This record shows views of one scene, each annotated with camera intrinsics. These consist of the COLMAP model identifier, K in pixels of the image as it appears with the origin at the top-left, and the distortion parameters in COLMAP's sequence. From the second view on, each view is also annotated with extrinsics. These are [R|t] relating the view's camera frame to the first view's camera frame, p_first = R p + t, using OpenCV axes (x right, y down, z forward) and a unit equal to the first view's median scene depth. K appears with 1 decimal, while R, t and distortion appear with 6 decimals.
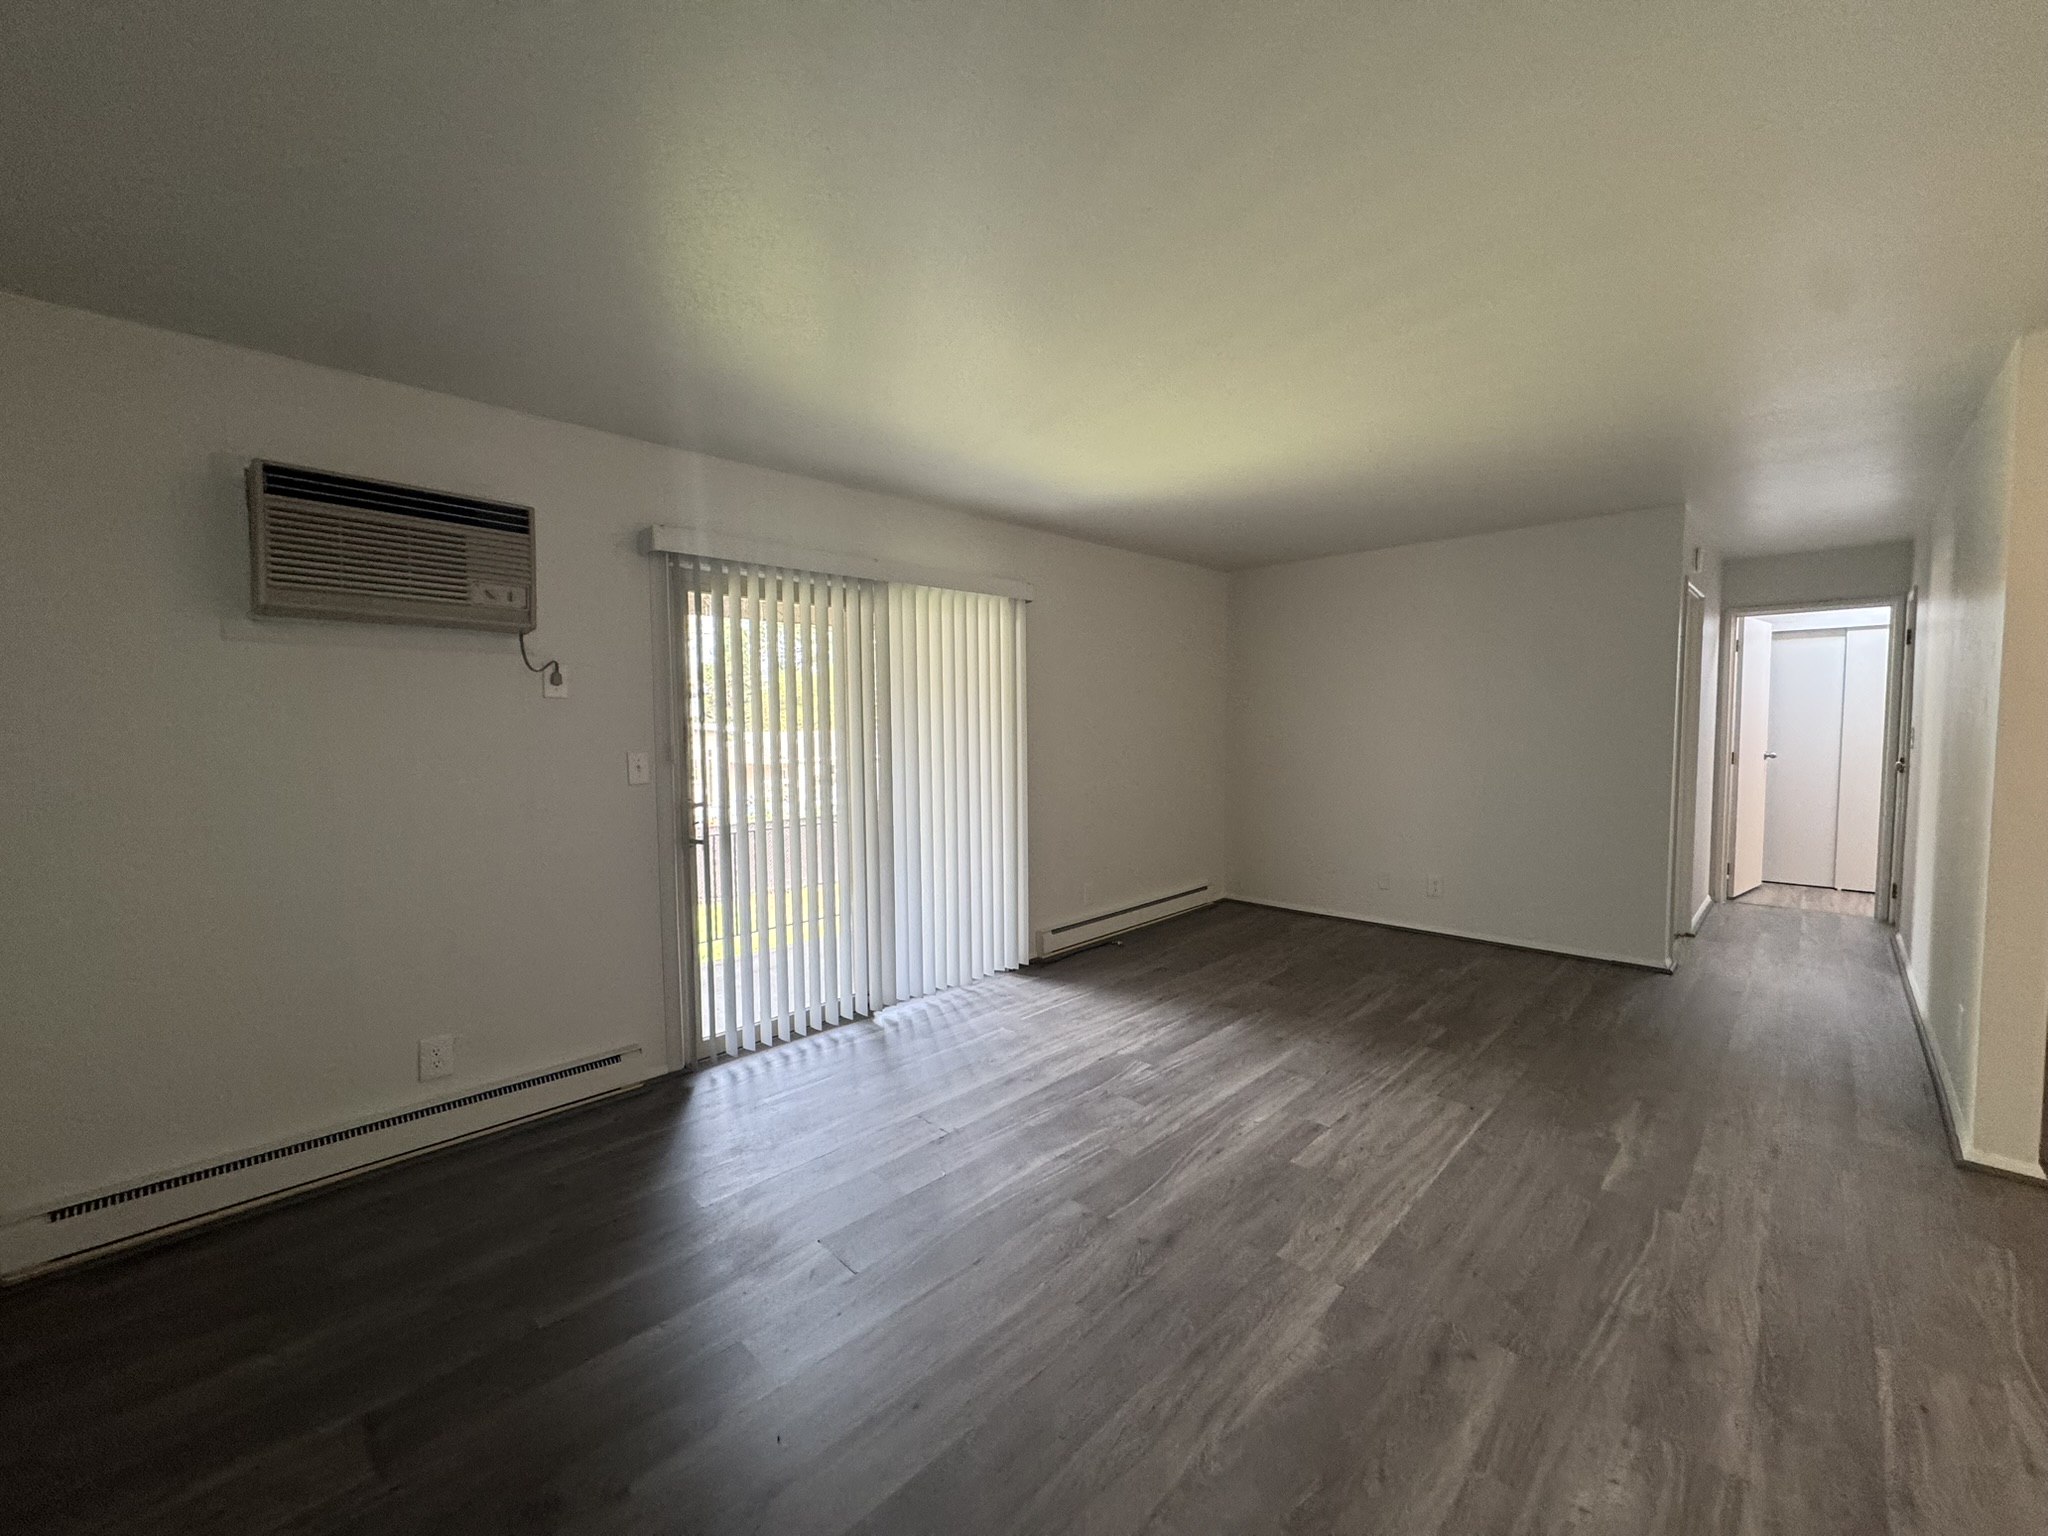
lens RADIAL K [[815.4, 0, 1023.1], [0, 815.4, 770.2], [0, 0, 1]] dist [-0.002467, -0.000795]
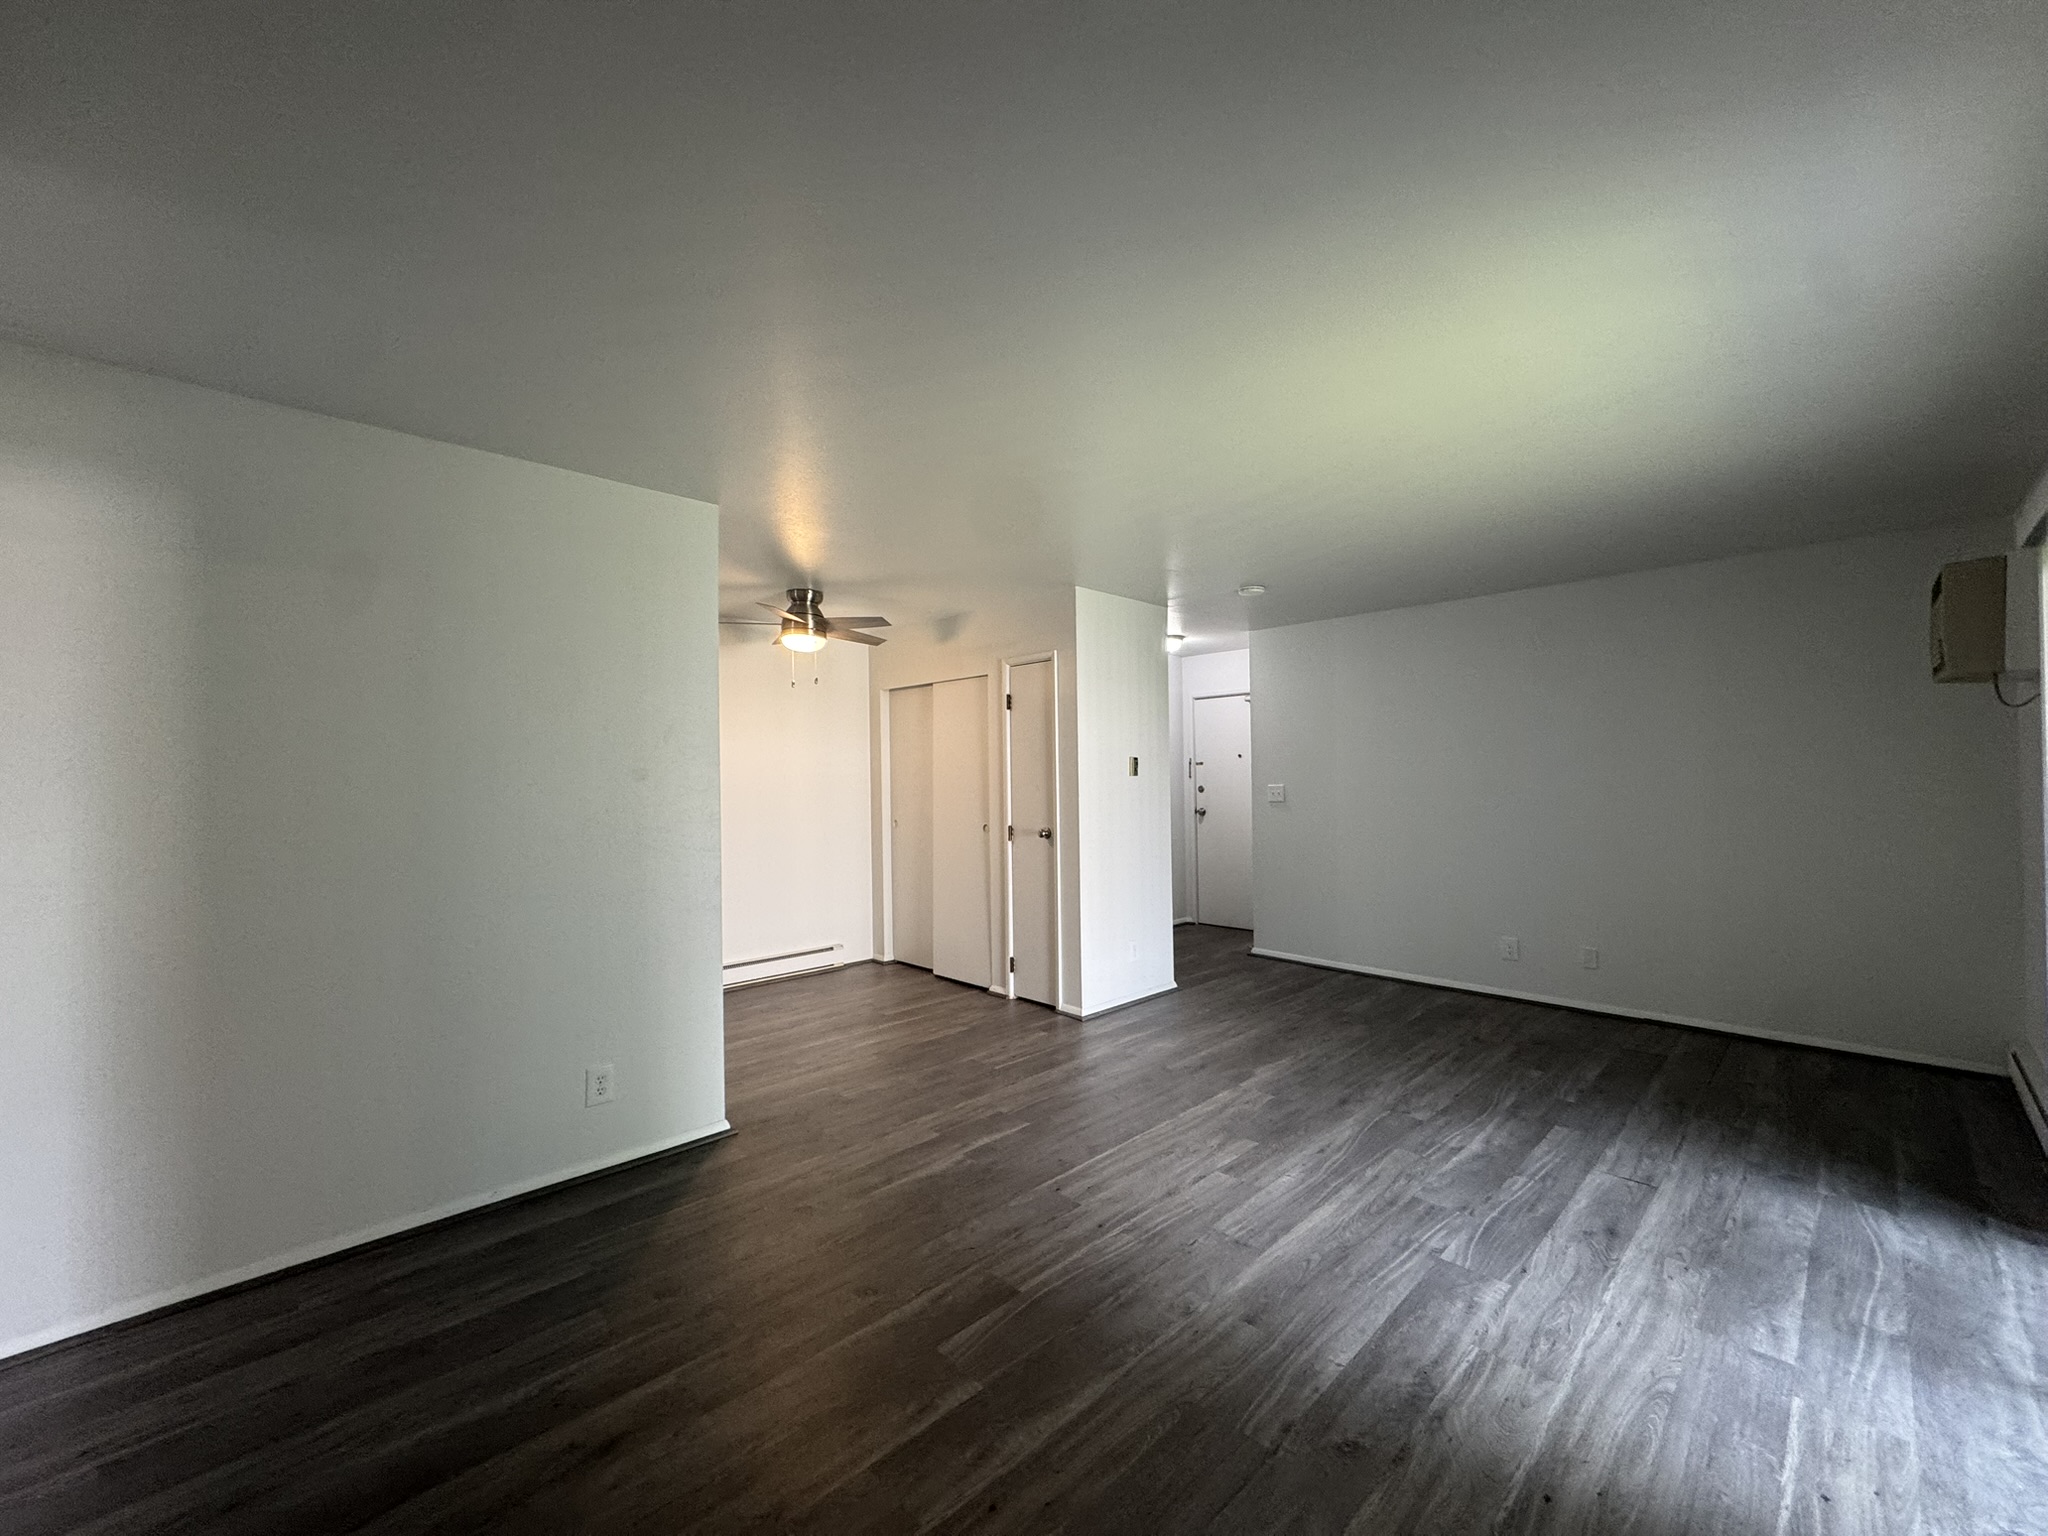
lens RADIAL K [[815.4, 0, 1021.5], [0, 815.4, 774.0], [0, 0, 1]] dist [-0.002467, -0.000795]
pose [[-0.999252, 0.025755, 0.028852, 0.499515], [0.027384, 0.997966, 0.057565, -0.108685], [-0.027311, 0.058312, -0.997925, 1.727381]]
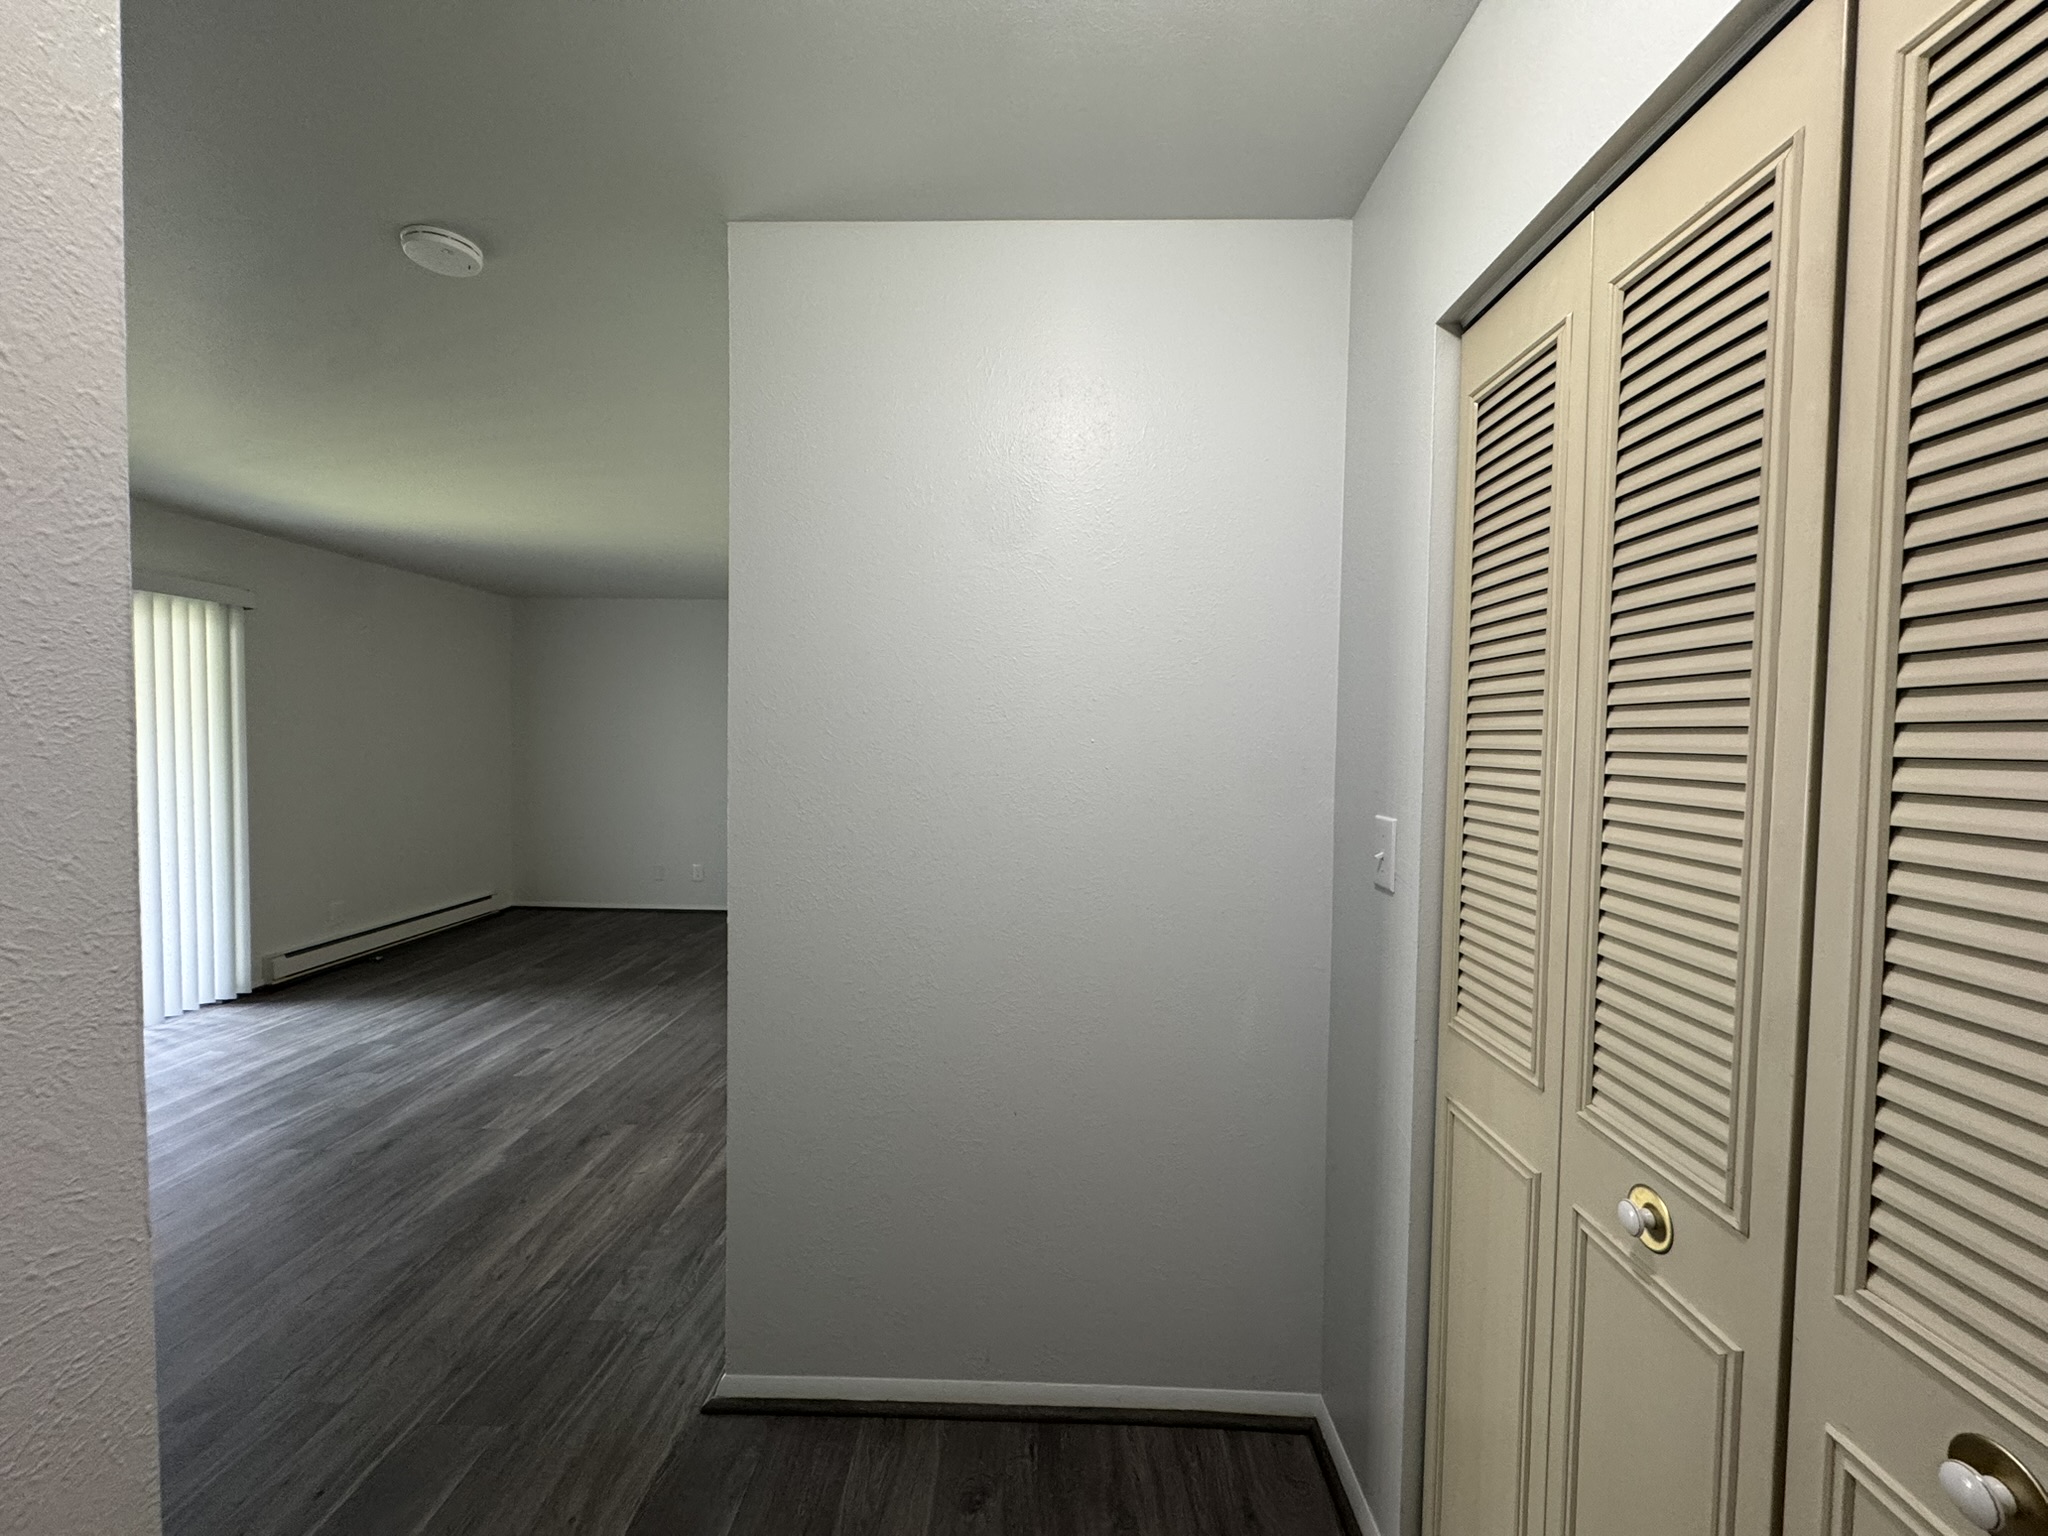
lens RADIAL K [[815.4, 0, 1027.2], [0, 815.4, 767.7], [0, 0, 1]] dist [-0.002467, -0.000795]
pose [[0.730518, -0.004268, 0.682880, 0.030681], [0.020317, 0.999674, -0.015487, 0.016273], [-0.682591, 0.025187, 0.730367, -0.430762]]
